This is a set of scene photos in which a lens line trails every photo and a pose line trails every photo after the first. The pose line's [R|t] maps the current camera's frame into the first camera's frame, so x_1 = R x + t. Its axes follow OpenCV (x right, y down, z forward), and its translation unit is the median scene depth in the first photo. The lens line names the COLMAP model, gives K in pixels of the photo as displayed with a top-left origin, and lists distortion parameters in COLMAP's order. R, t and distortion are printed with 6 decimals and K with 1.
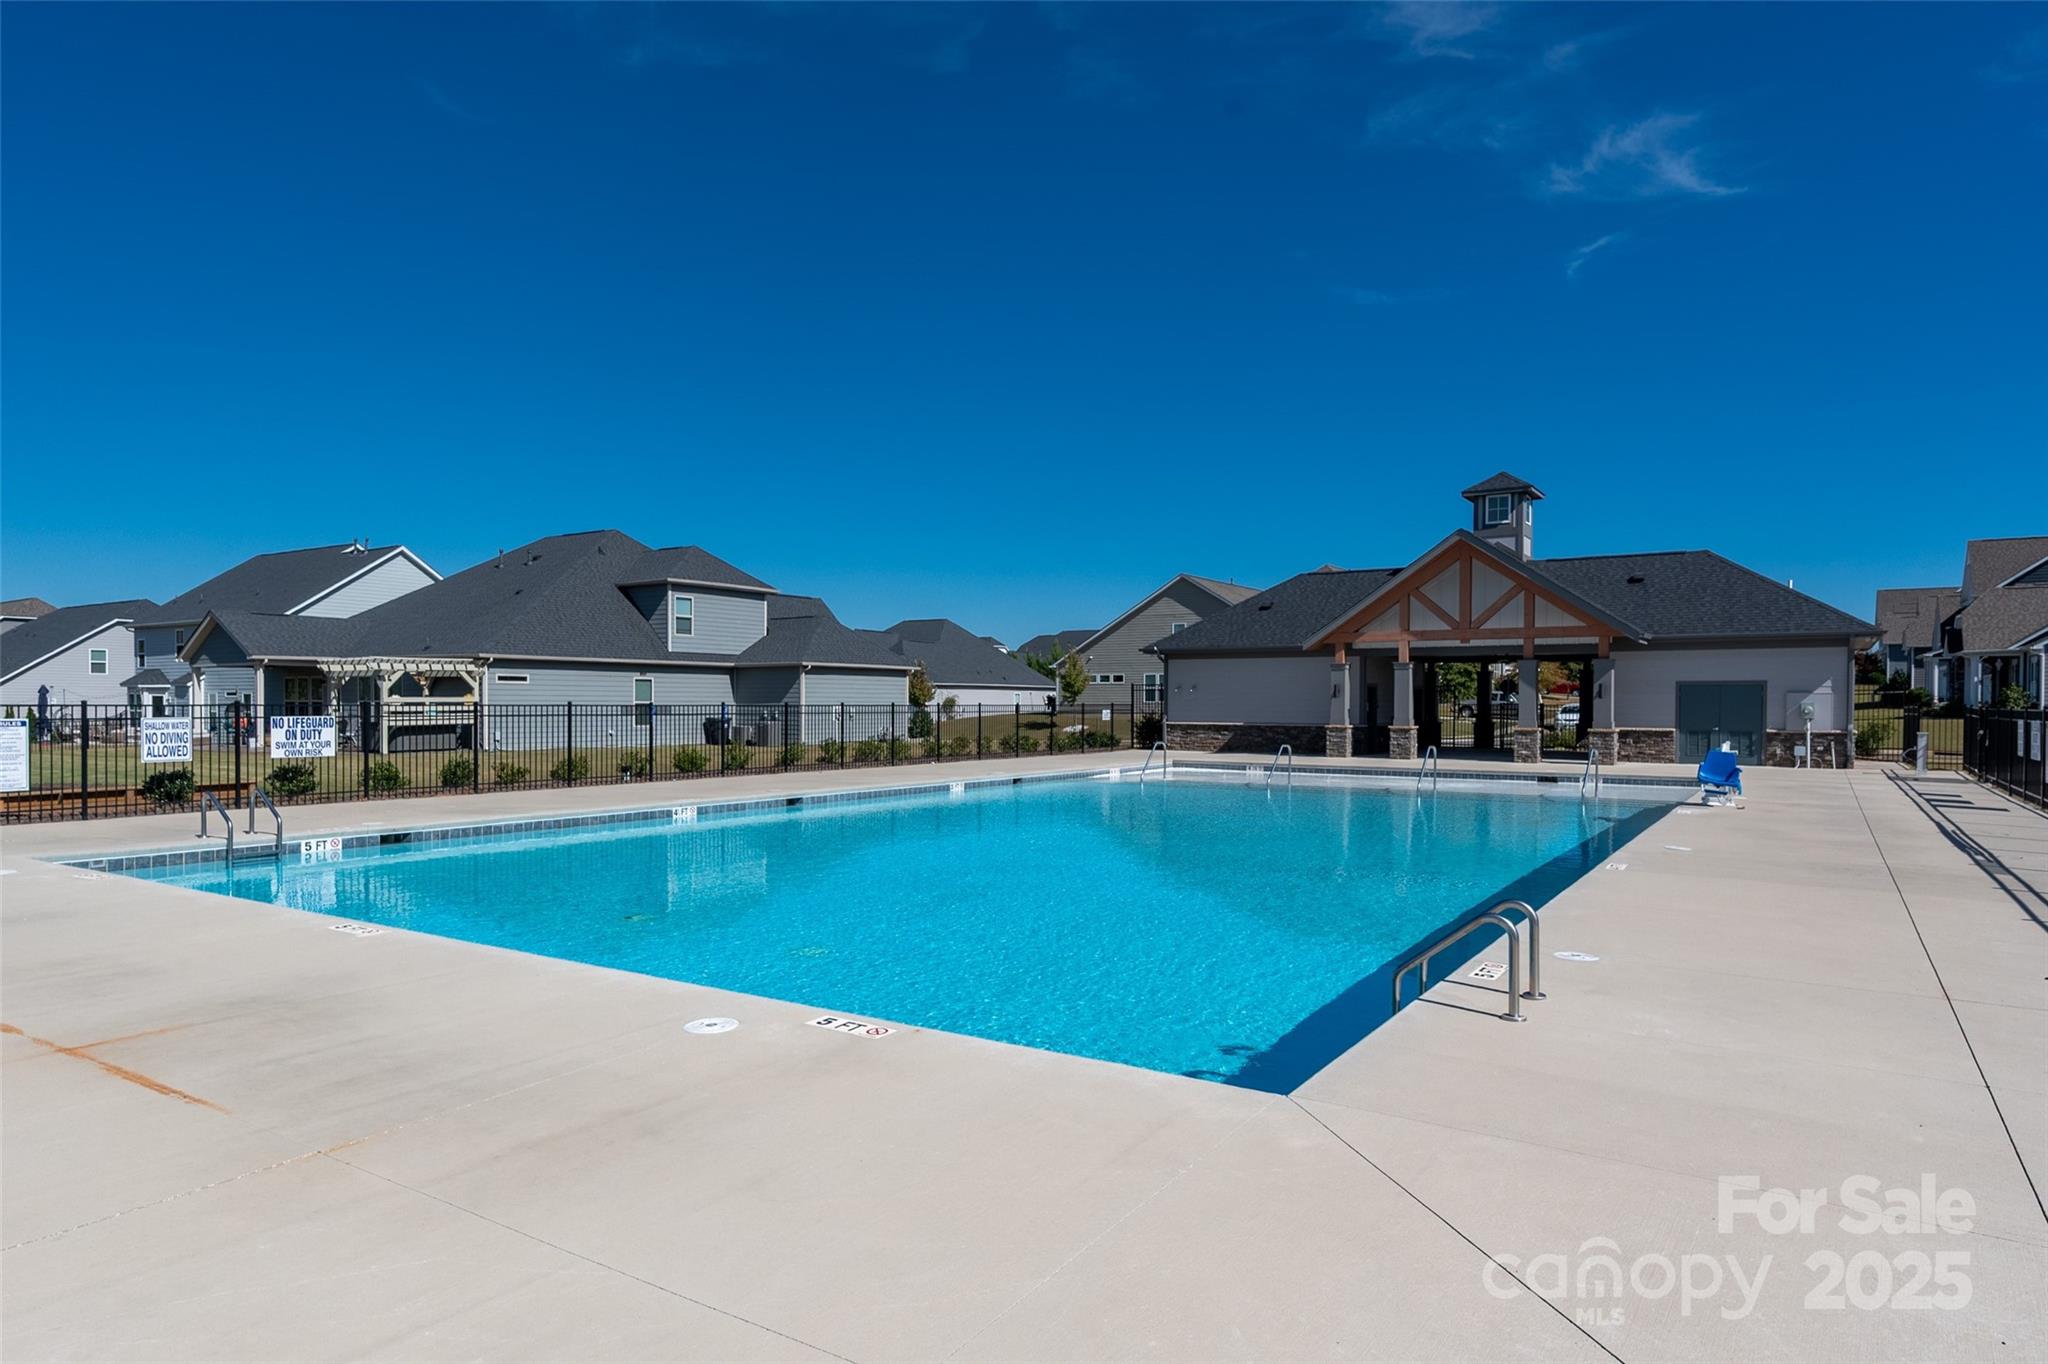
lens RADIAL K [[1182.9, 0, 1023.4], [0, 1182.9, 691.8], [0, 0, 1]] dist [0.053867, 0.000858]
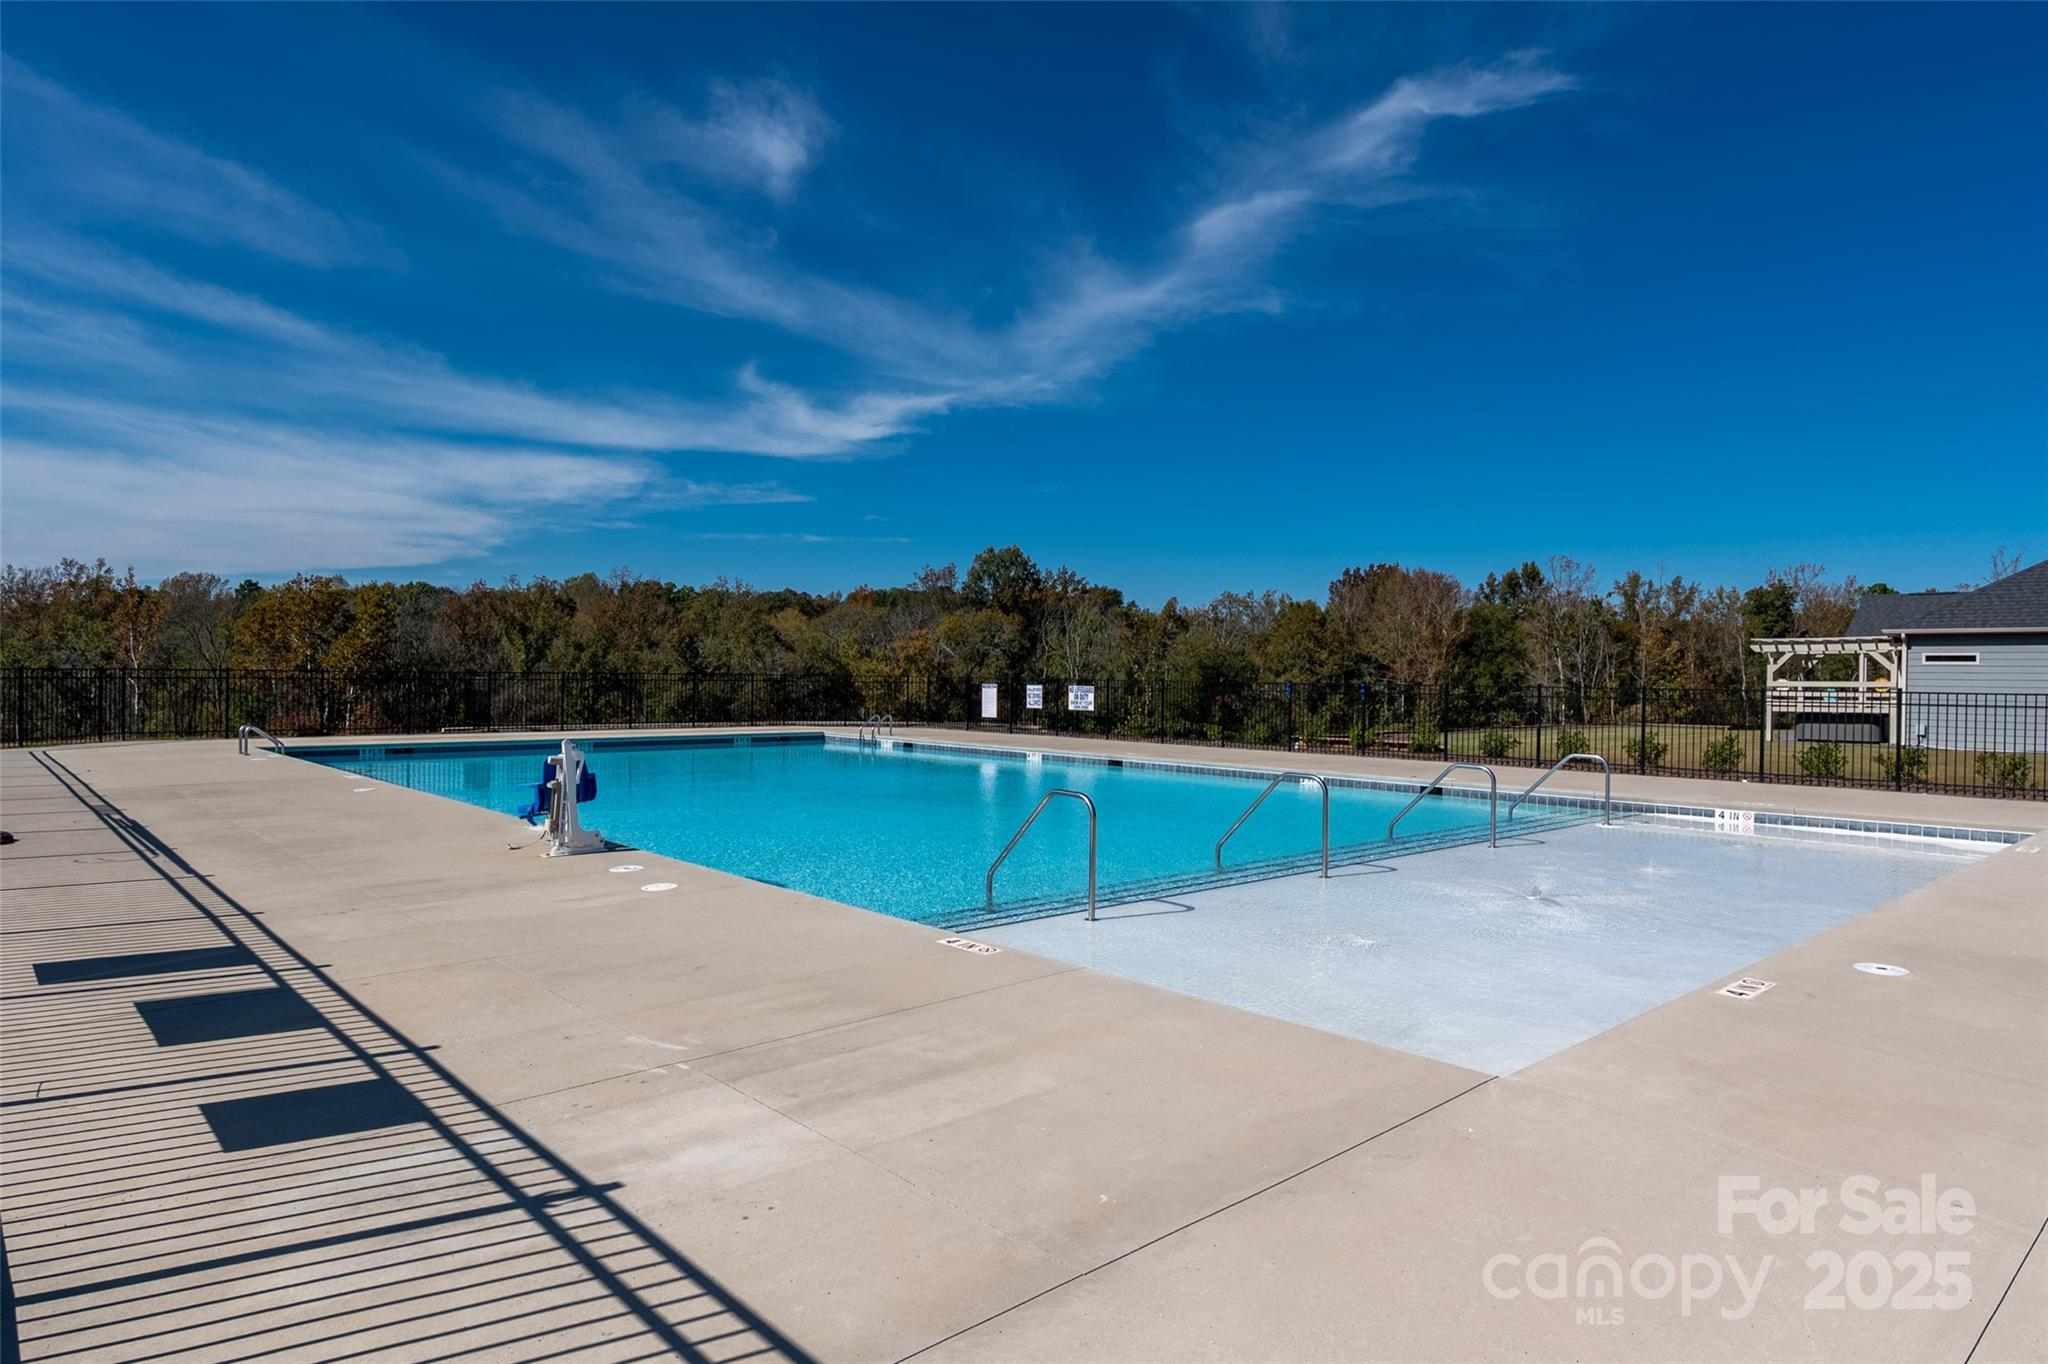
lens RADIAL K [[1182.9, 0, 1065.8], [0, 1182.9, 653.4], [0, 0, 1]] dist [0.053867, 0.000858]
pose [[-0.249089, -0.020691, -0.968260, 0.920256], [-0.002076, 0.999781, -0.020831, 0.005932], [0.968478, -0.003179, -0.249077, 1.178672]]
